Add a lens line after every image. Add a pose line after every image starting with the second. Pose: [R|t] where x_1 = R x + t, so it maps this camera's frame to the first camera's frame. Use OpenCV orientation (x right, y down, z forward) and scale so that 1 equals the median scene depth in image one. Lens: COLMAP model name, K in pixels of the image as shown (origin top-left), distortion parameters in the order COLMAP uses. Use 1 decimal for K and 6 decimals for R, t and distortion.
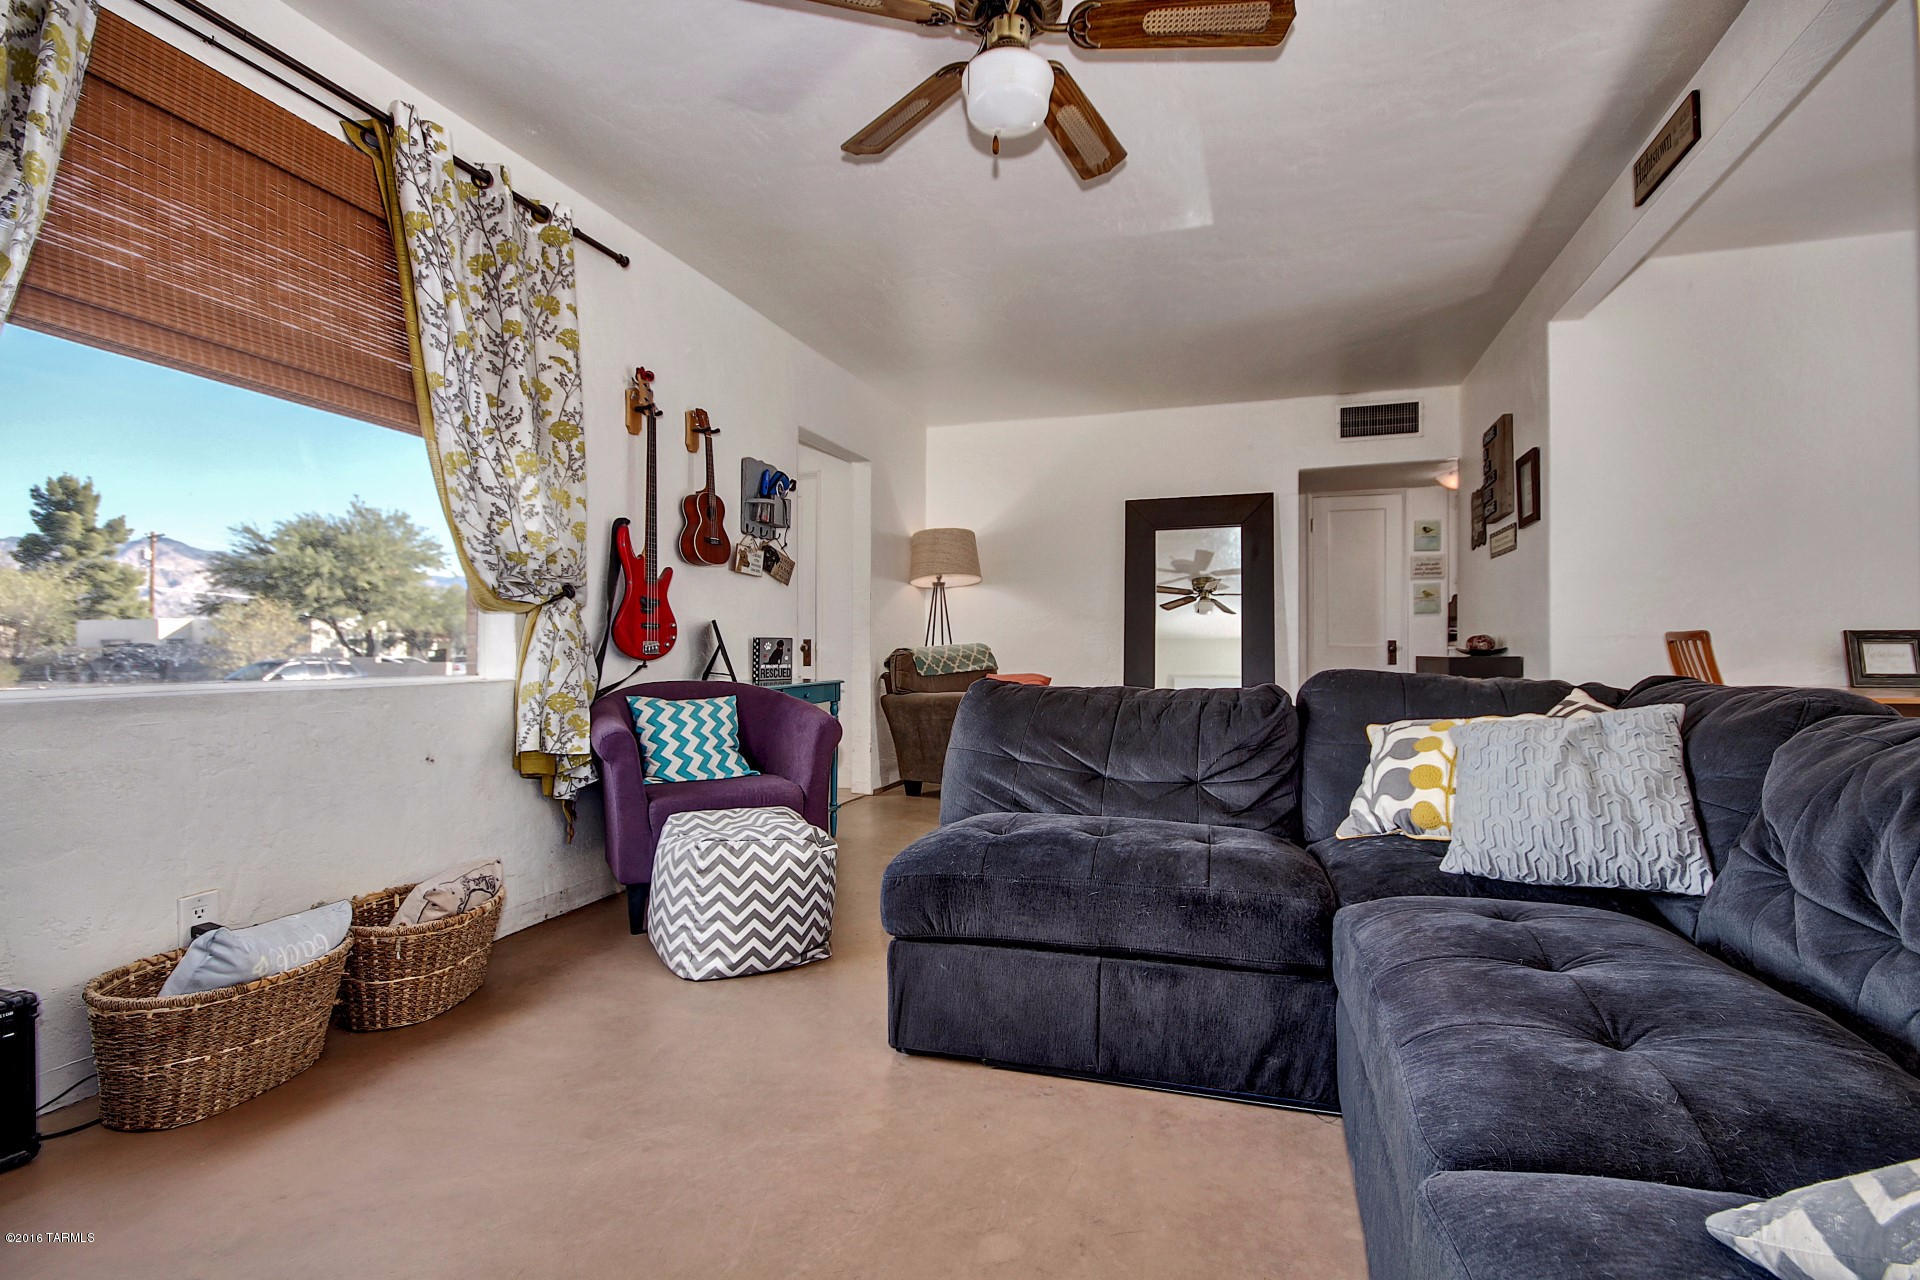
lens RADIAL K [[893.7, 0, 971.8], [0, 893.7, 645.7], [0, 0, 1]] dist [-0.003033, -0.001022]
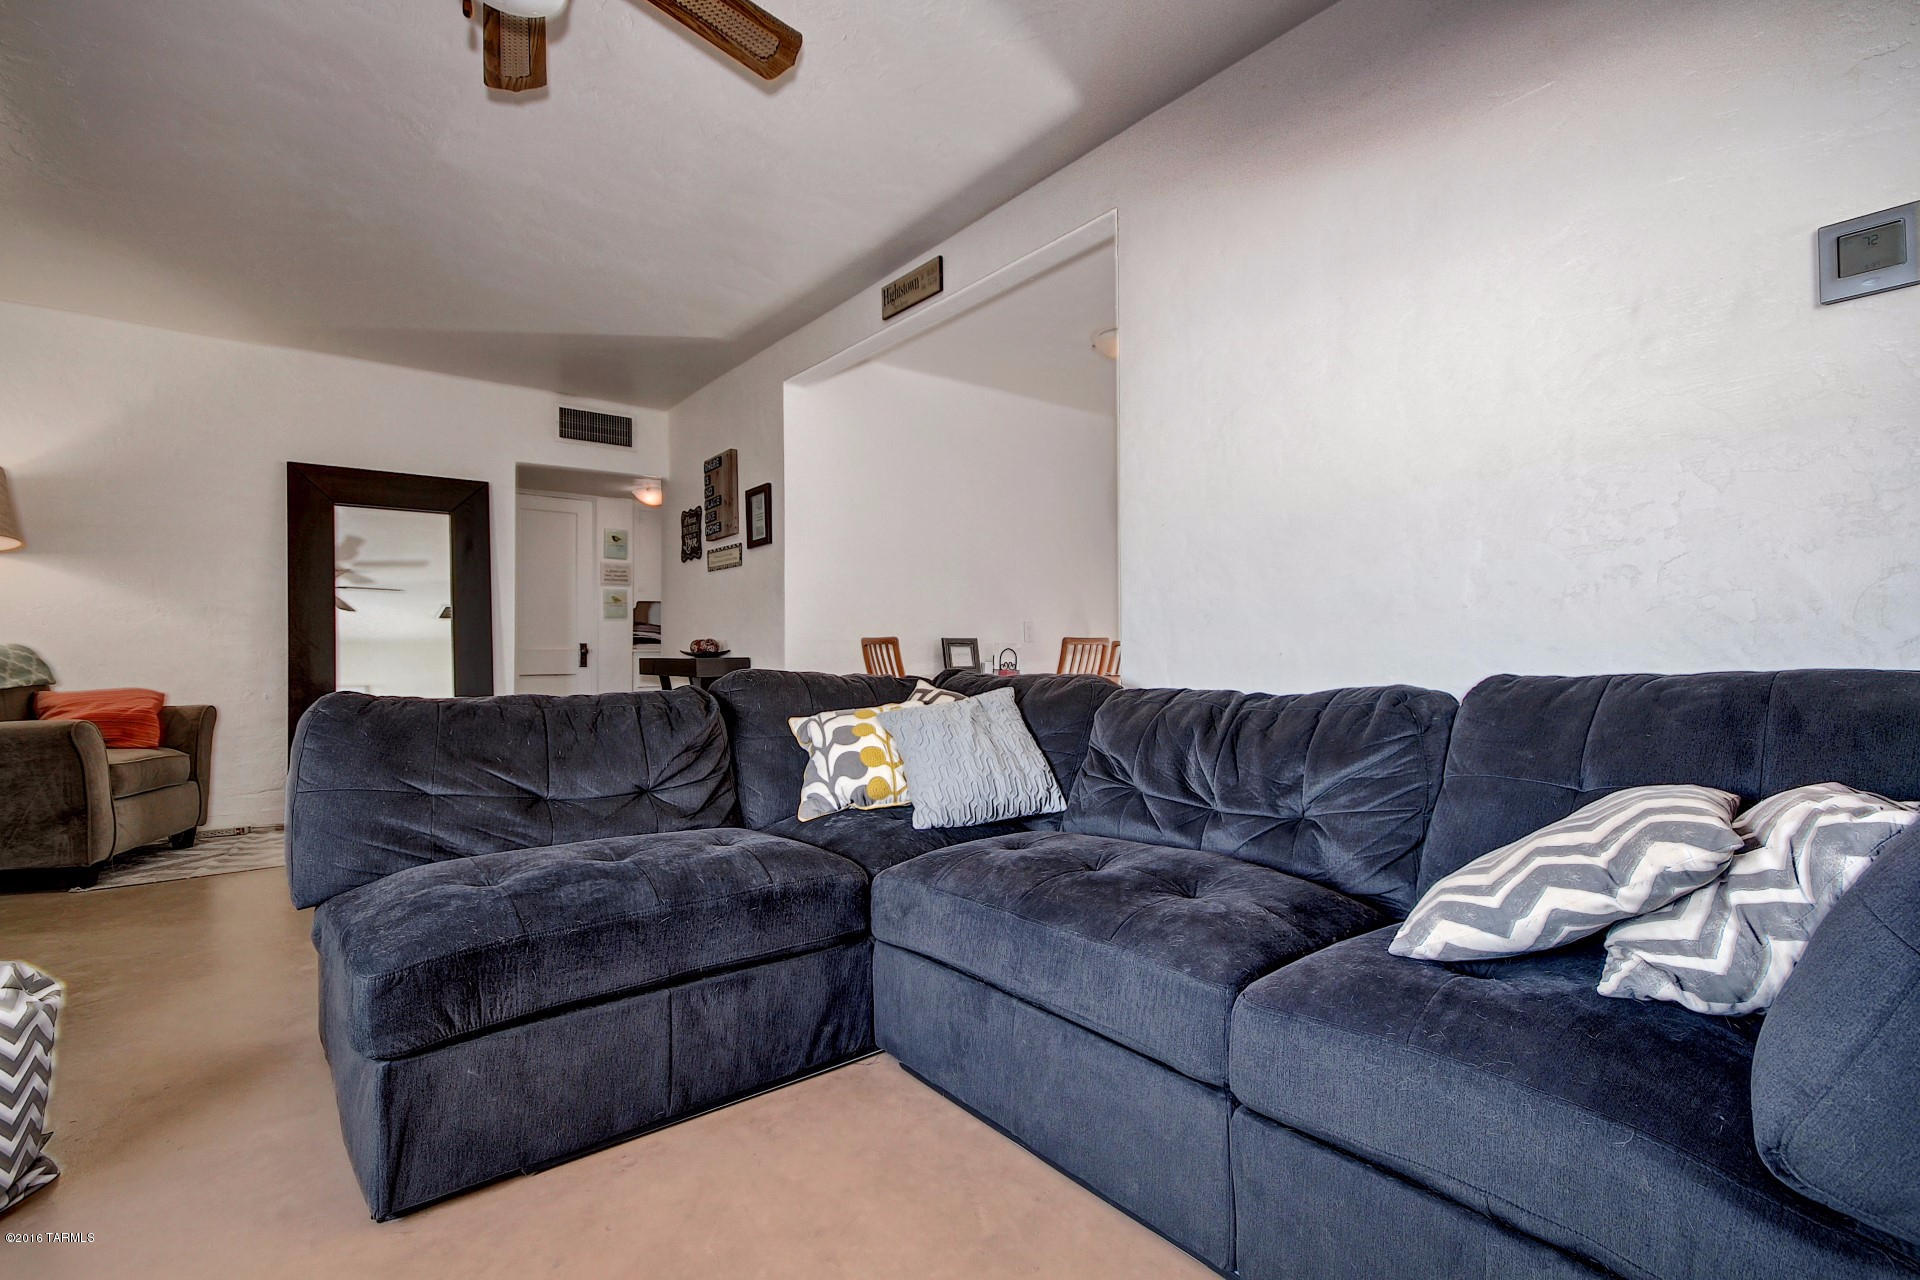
lens RADIAL K [[893.7, 0, 947.9], [0, 893.7, 646.6], [0, 0, 1]] dist [-0.003033, -0.001022]
pose [[0.551583, 0.003085, 0.834114, -0.356832], [-0.000966, 0.999995, -0.003060, 0.001812], [-0.834119, 0.000883, 0.551583, 0.201828]]
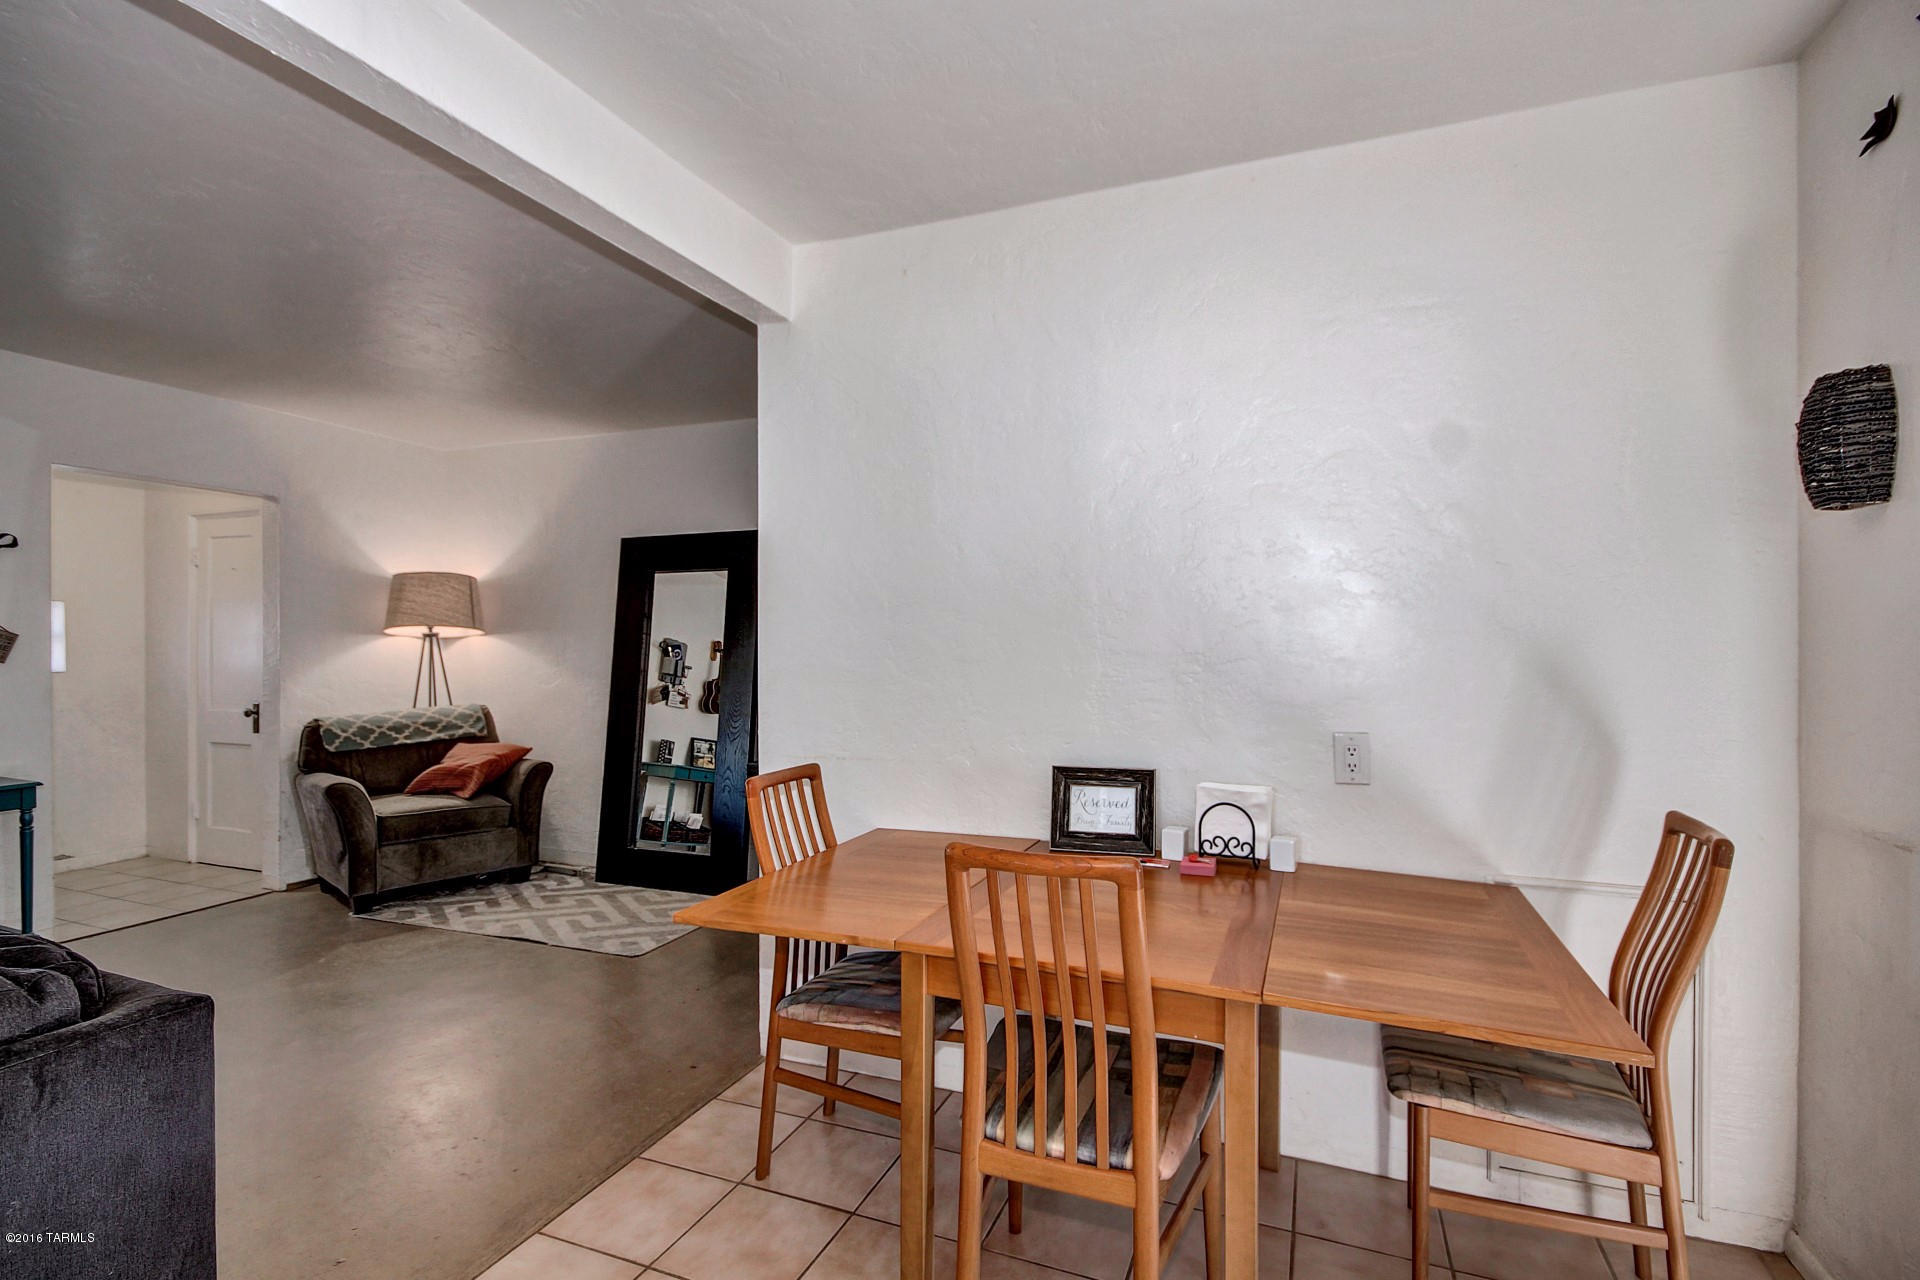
lens RADIAL K [[893.7, 0, 965.4], [0, 893.7, 642.4], [0, 0, 1]] dist [-0.003033, -0.001022]
pose [[0.998288, -0.002215, -0.058455, 1.221670], [0.002367, 0.999994, 0.002543, -0.145724], [0.058449, -0.002677, 0.998287, 0.392452]]
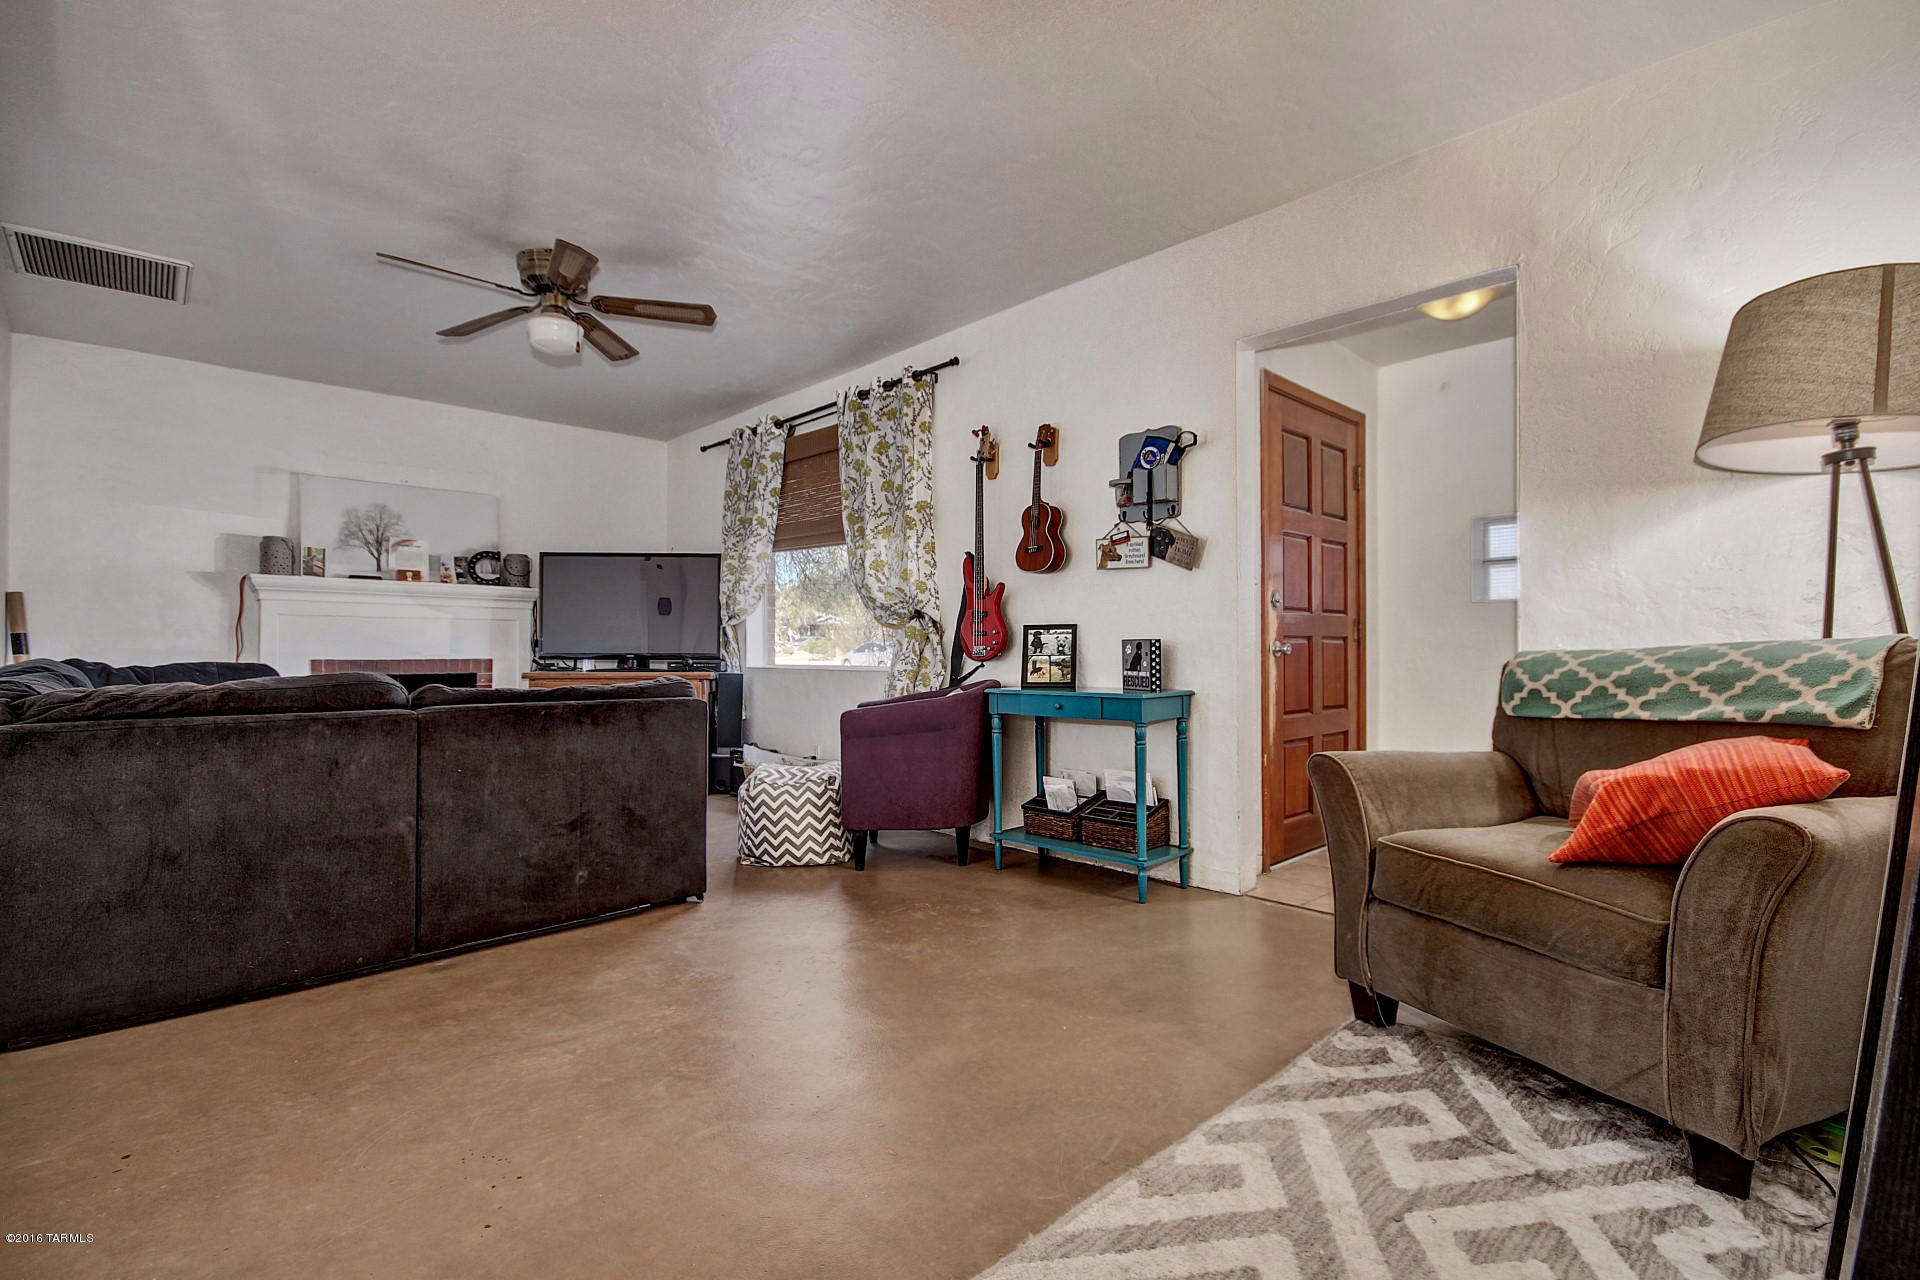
lens RADIAL K [[893.7, 0, 966.0], [0, 893.7, 655.5], [0, 0, 1]] dist [-0.003033, -0.001022]
pose [[-0.481690, 0.004192, -0.876332, 0.934906], [0.001954, 0.999991, 0.003710, 0.004642], [0.876339, 0.000074, -0.481694, 2.011127]]
